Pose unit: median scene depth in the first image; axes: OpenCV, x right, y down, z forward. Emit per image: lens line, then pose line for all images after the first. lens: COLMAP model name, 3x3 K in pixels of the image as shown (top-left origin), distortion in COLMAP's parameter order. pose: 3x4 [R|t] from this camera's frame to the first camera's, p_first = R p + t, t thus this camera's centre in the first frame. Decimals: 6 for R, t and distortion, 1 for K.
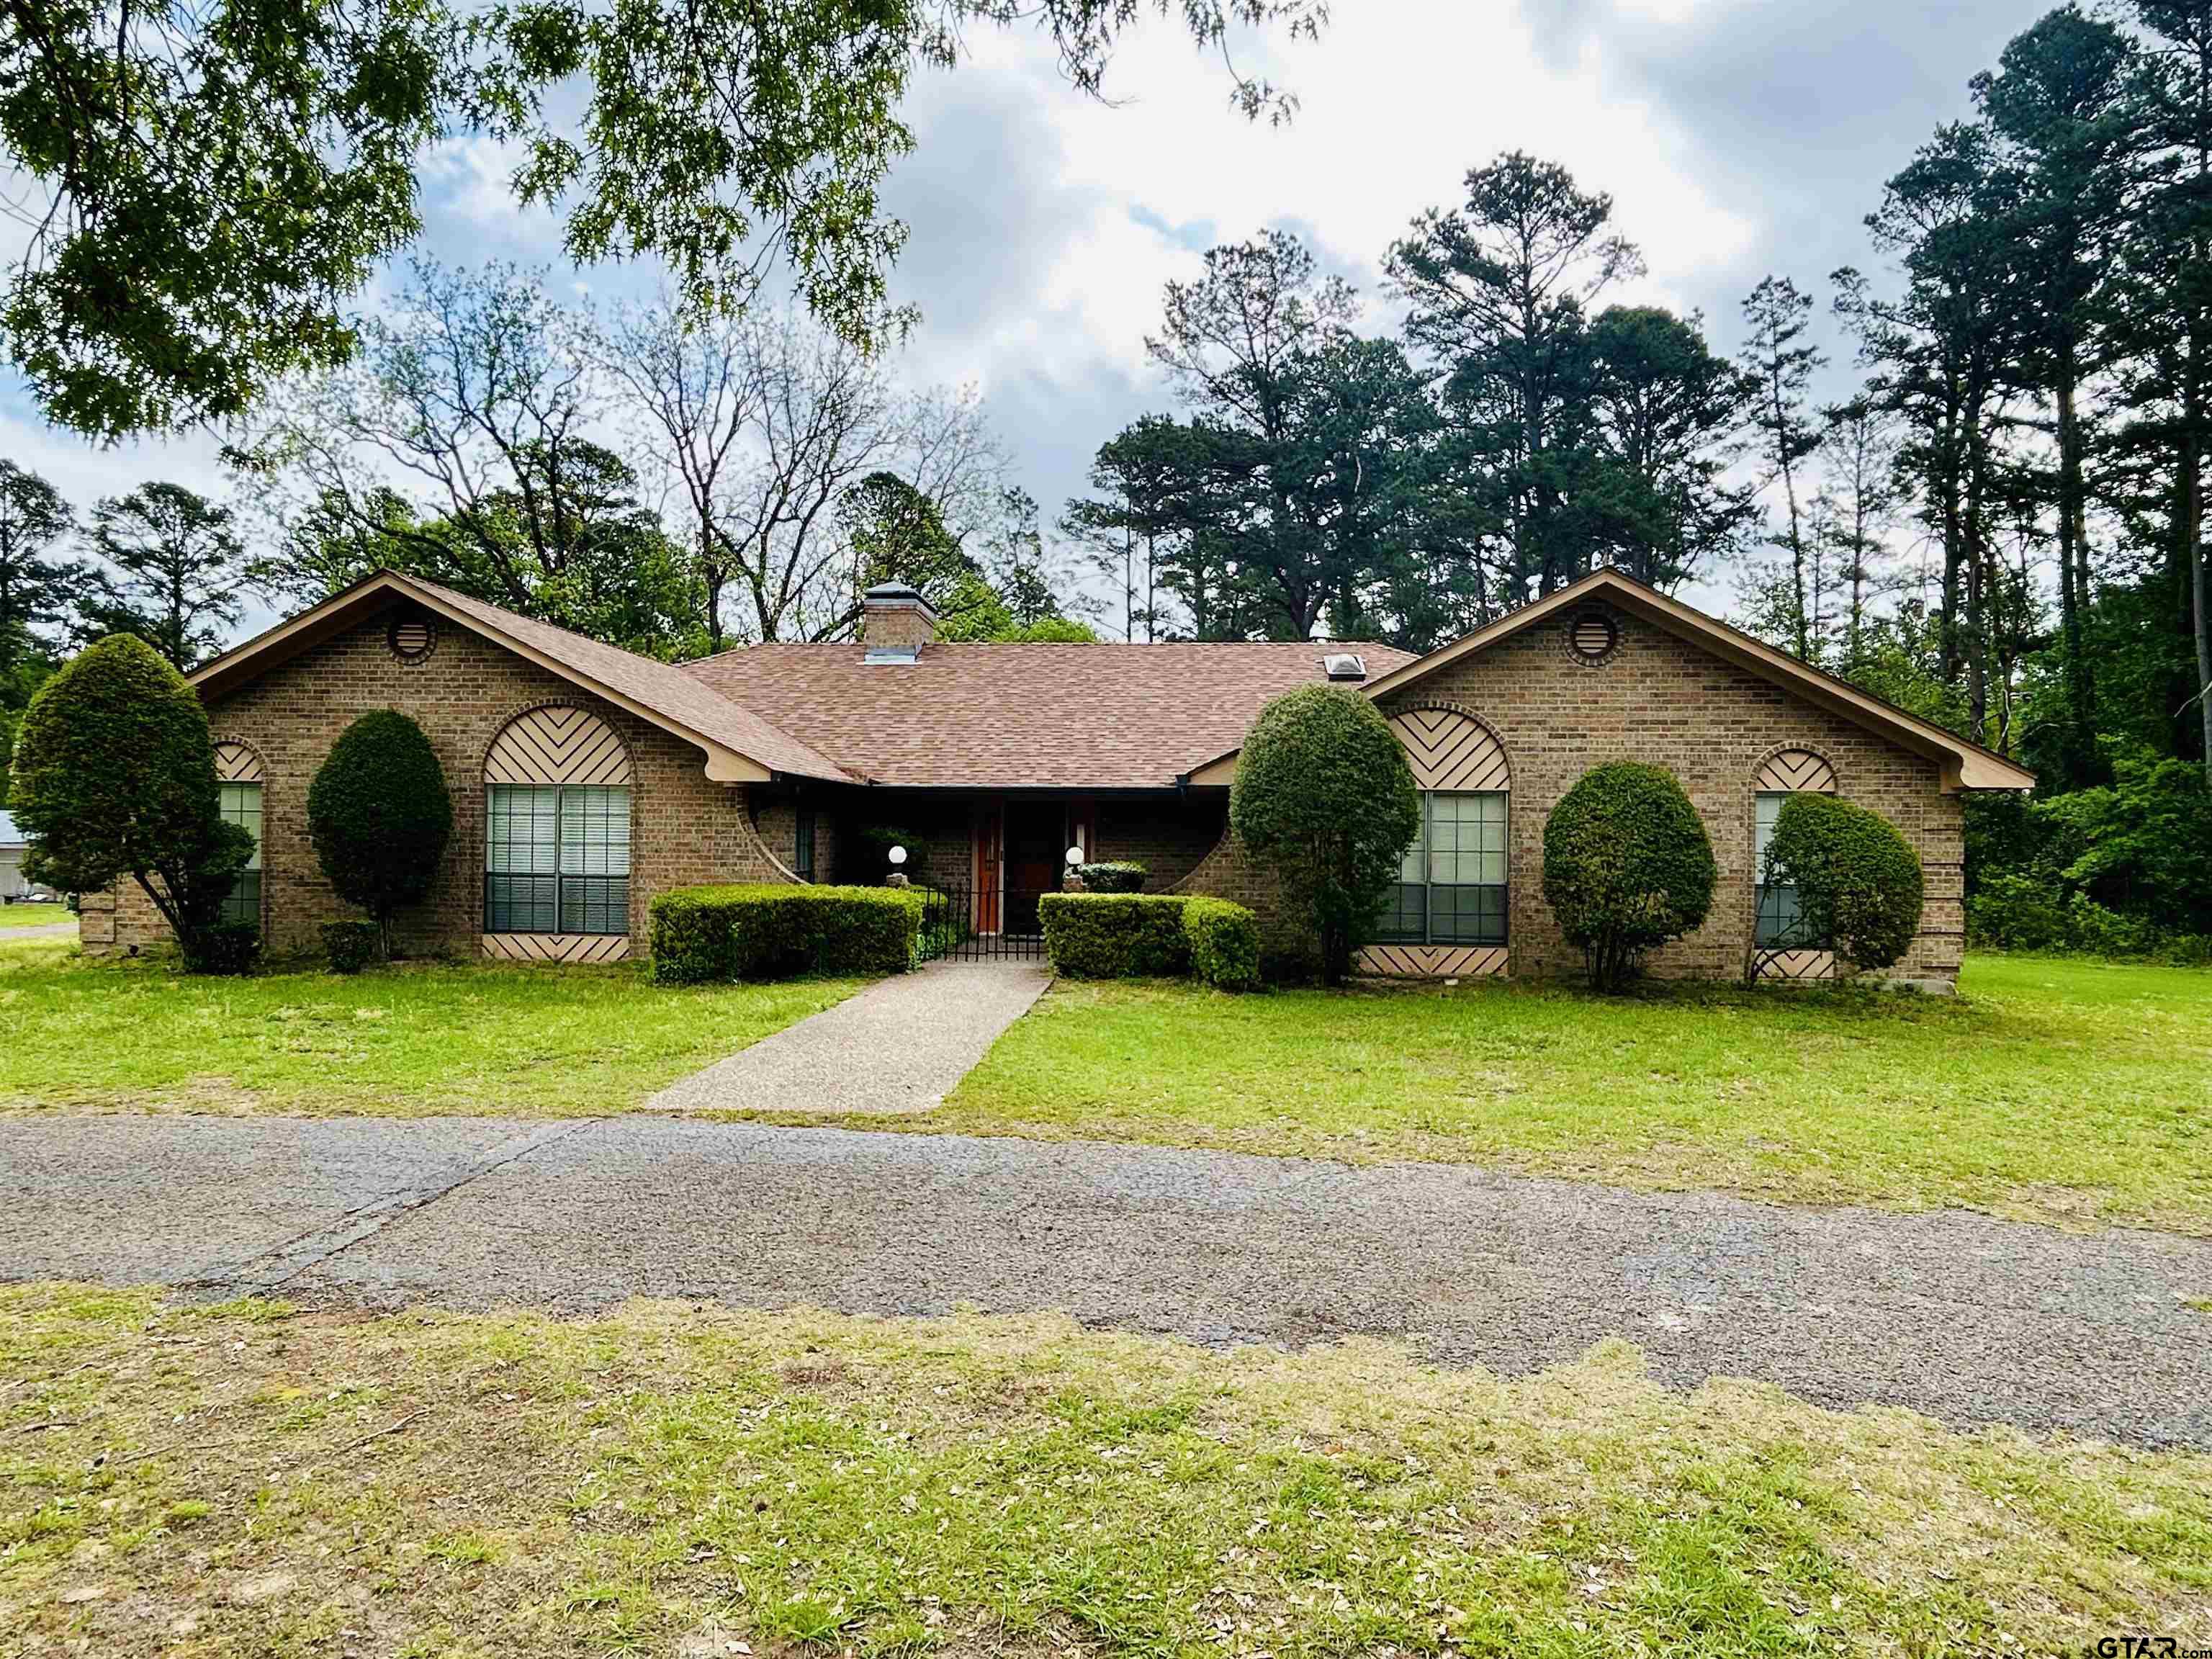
lens RADIAL K [[1461.3, 0, 1106.0], [0, 1461.3, 829.5], [0, 0, 1]] dist [-0.005587, -0.001052]
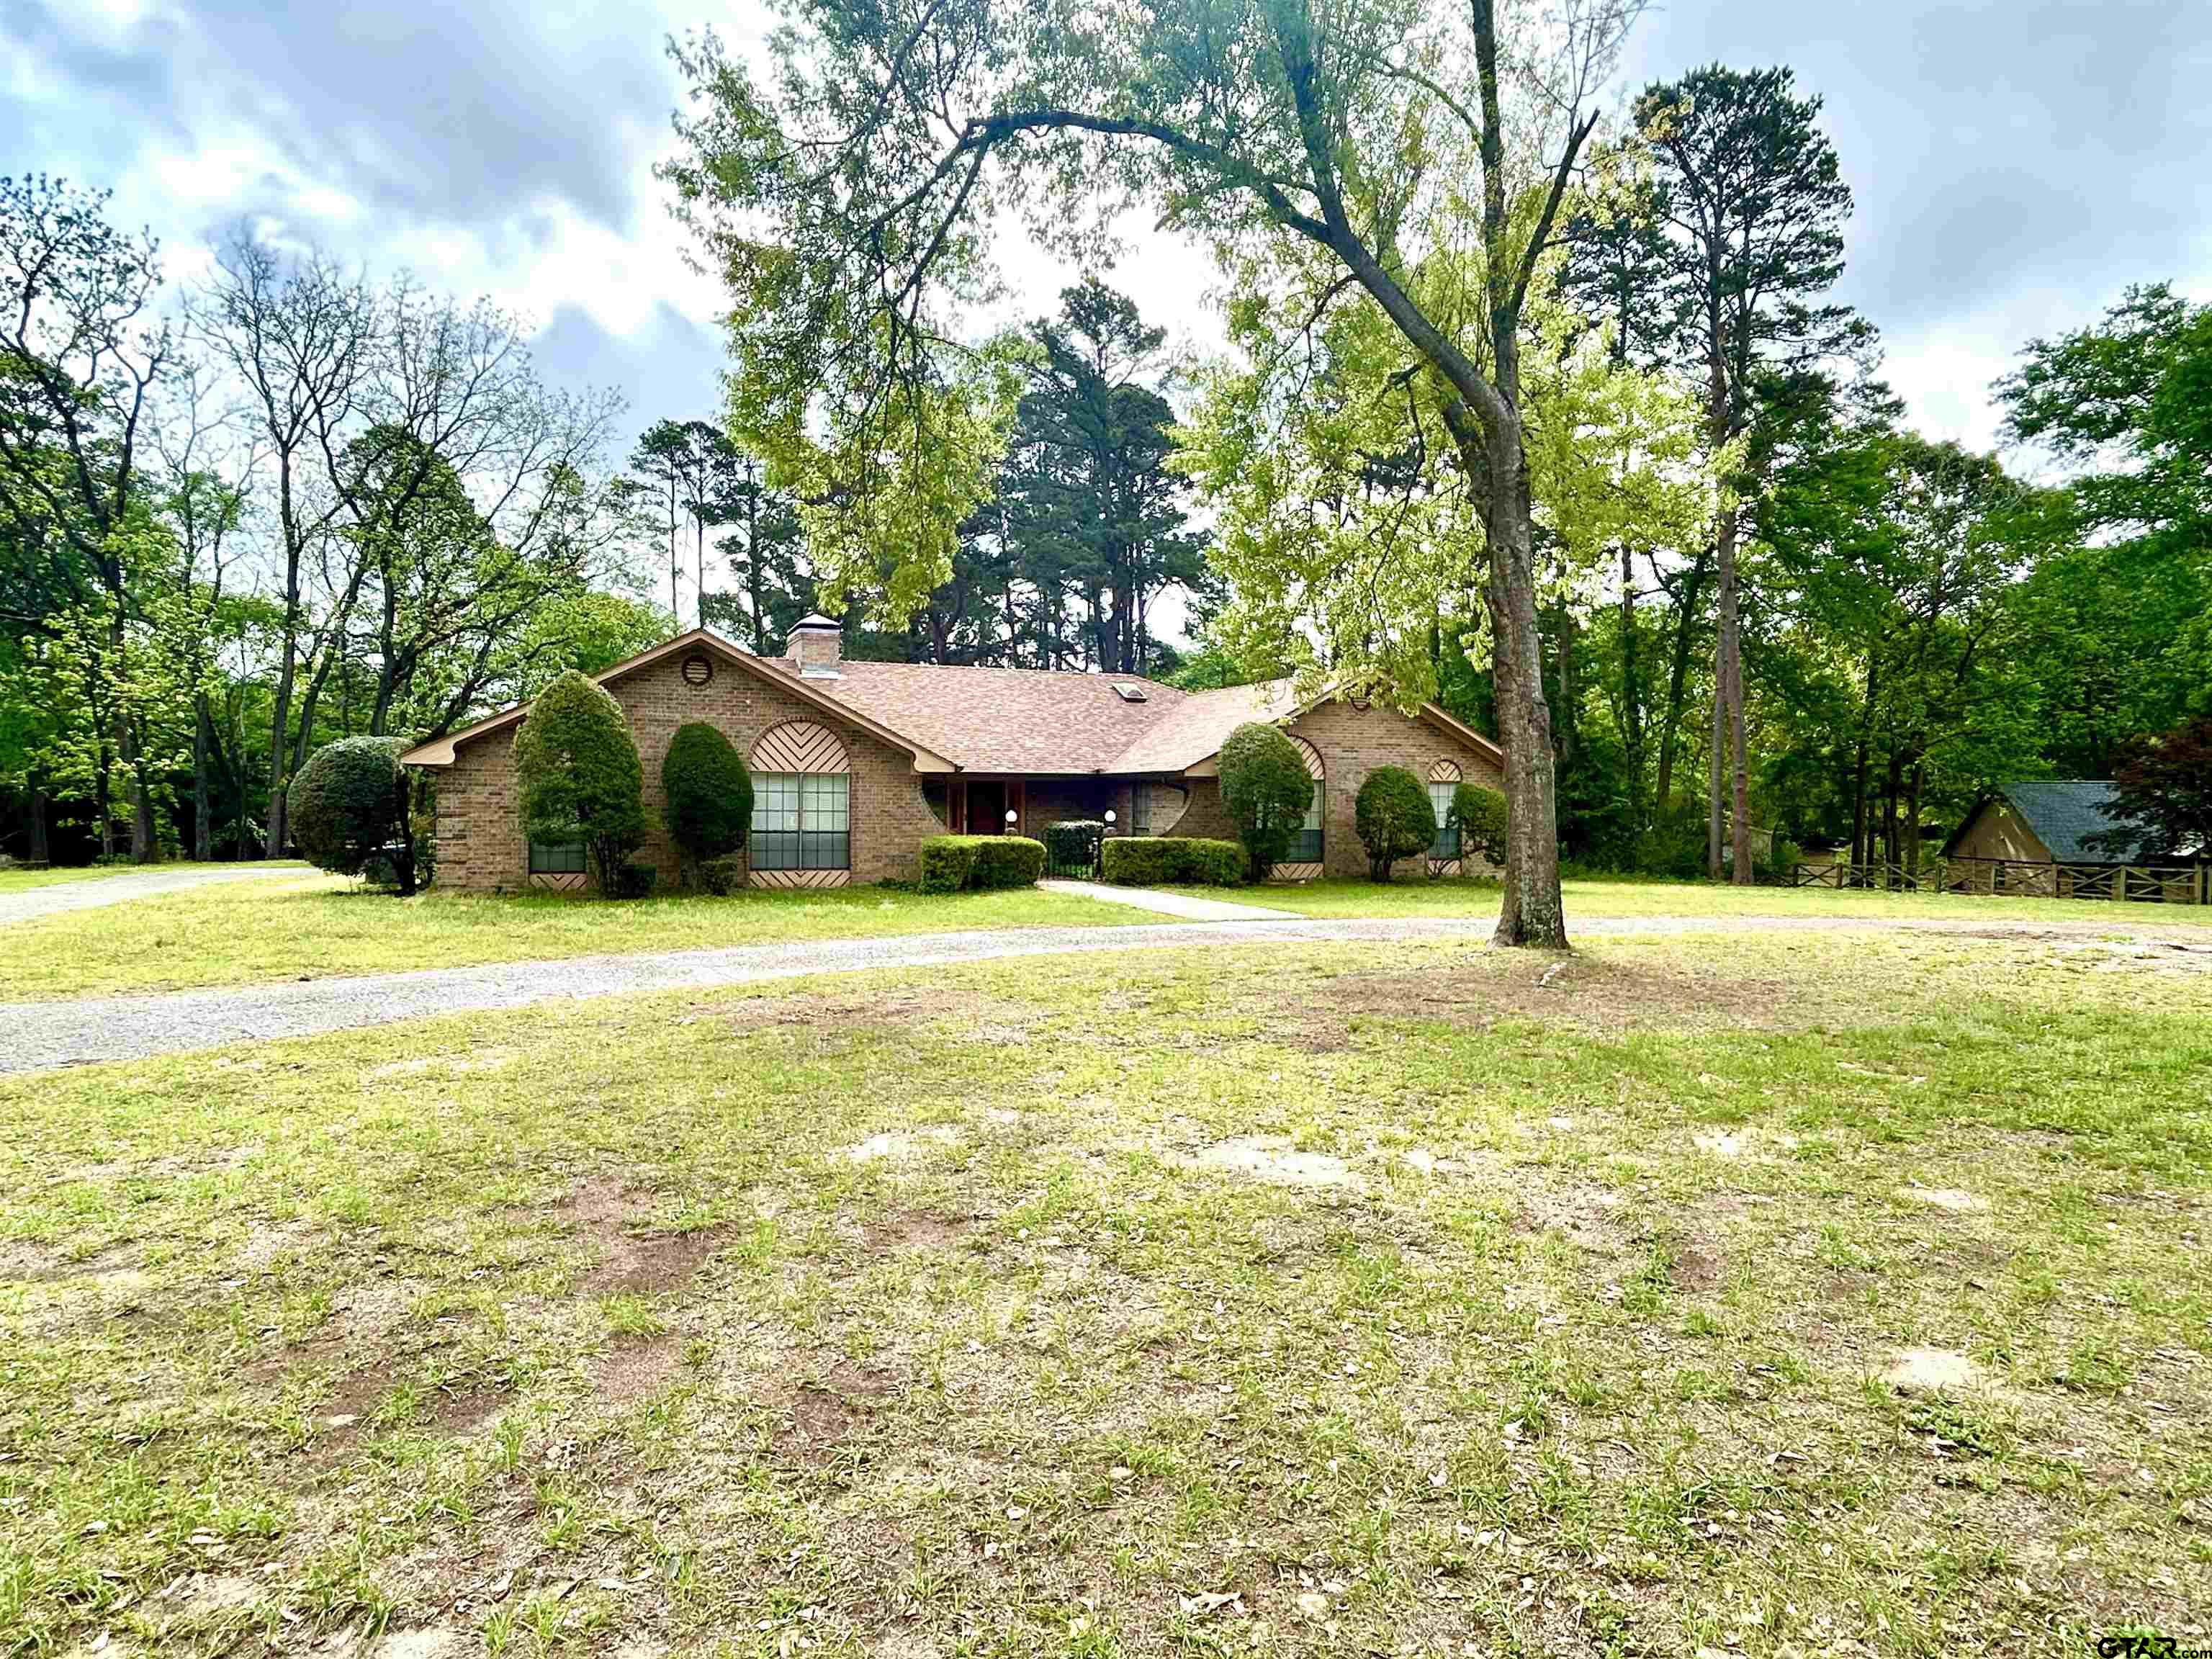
lens RADIAL K [[1461.3, 0, 1106.0], [0, 1461.3, 829.5], [0, 0, 1]] dist [-0.005587, -0.001052]
pose [[0.893221, -0.013534, 0.449414, -0.777636], [-0.001495, 0.999452, 0.033071, -0.022134], [-0.449616, -0.030212, 0.892711, -0.509361]]
